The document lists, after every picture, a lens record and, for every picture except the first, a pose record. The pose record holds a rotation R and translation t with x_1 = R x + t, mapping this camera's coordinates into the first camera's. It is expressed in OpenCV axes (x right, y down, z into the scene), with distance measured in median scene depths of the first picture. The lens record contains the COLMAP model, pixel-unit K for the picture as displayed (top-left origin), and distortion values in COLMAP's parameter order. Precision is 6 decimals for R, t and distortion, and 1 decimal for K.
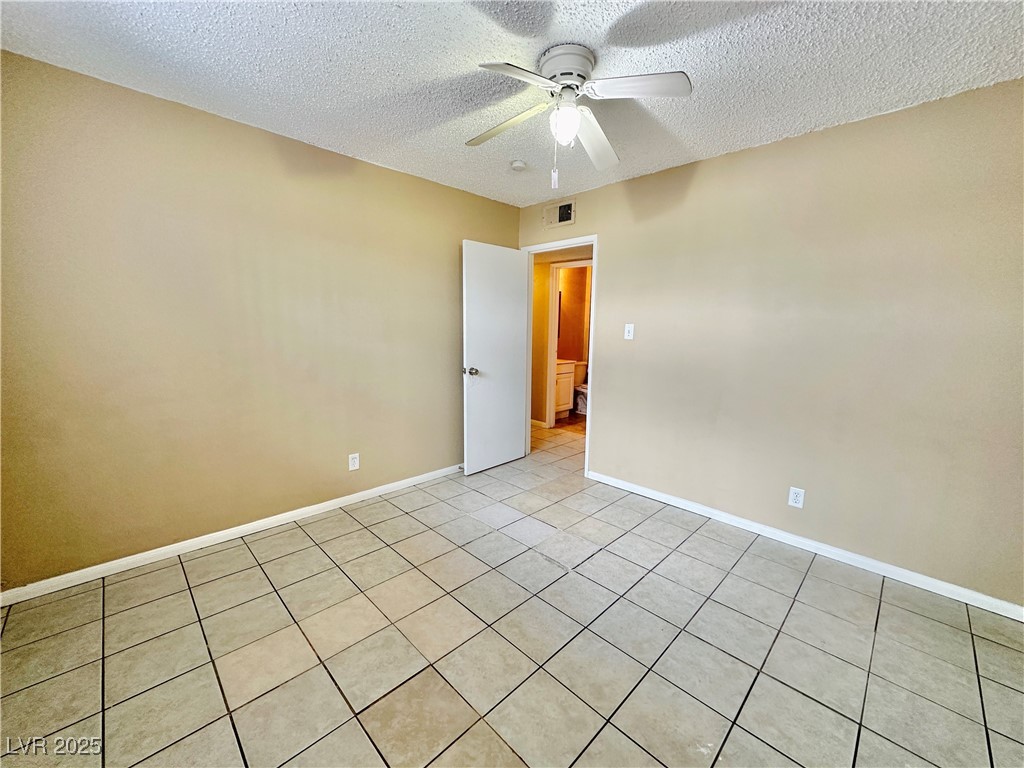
lens RADIAL K [[405.8, 0, 512.7], [0, 405.8, 380.4], [0, 0, 1]] dist [-0.008741, -0.000150]
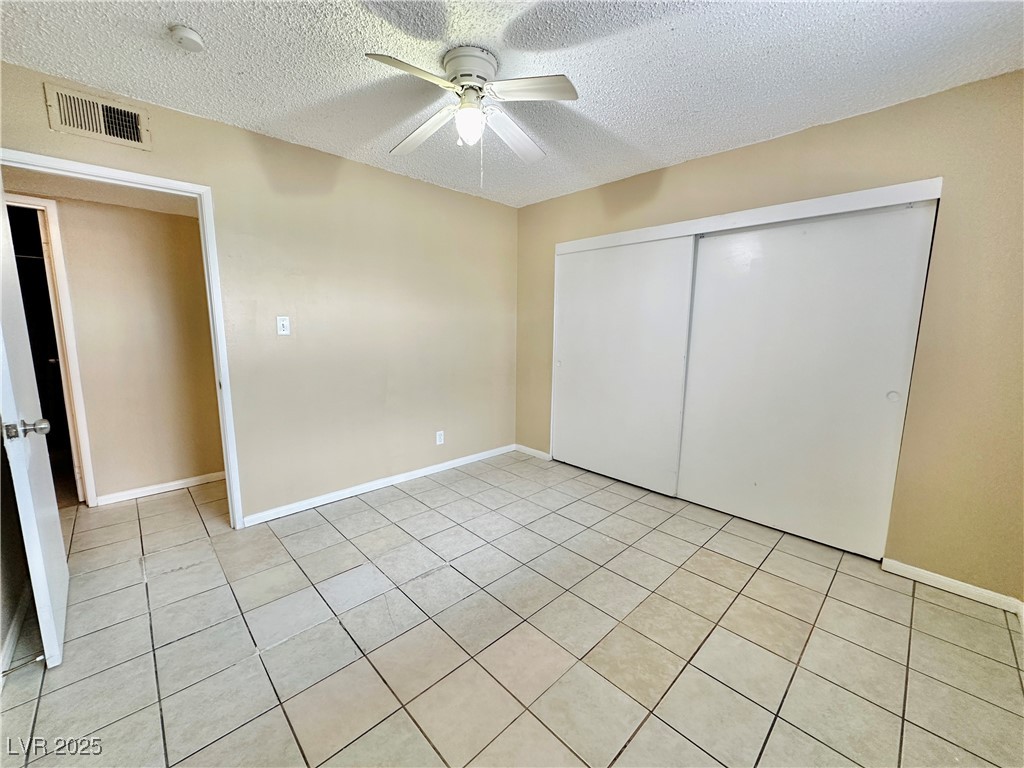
lens RADIAL K [[405.8, 0, 510.7], [0, 405.8, 384.6], [0, 0, 1]] dist [-0.008741, -0.000150]
pose [[0.017151, -0.165795, 0.986011, -0.617949], [0.124931, 0.978783, 0.162406, -0.090498], [-0.992017, 0.120398, 0.037500, 0.595083]]
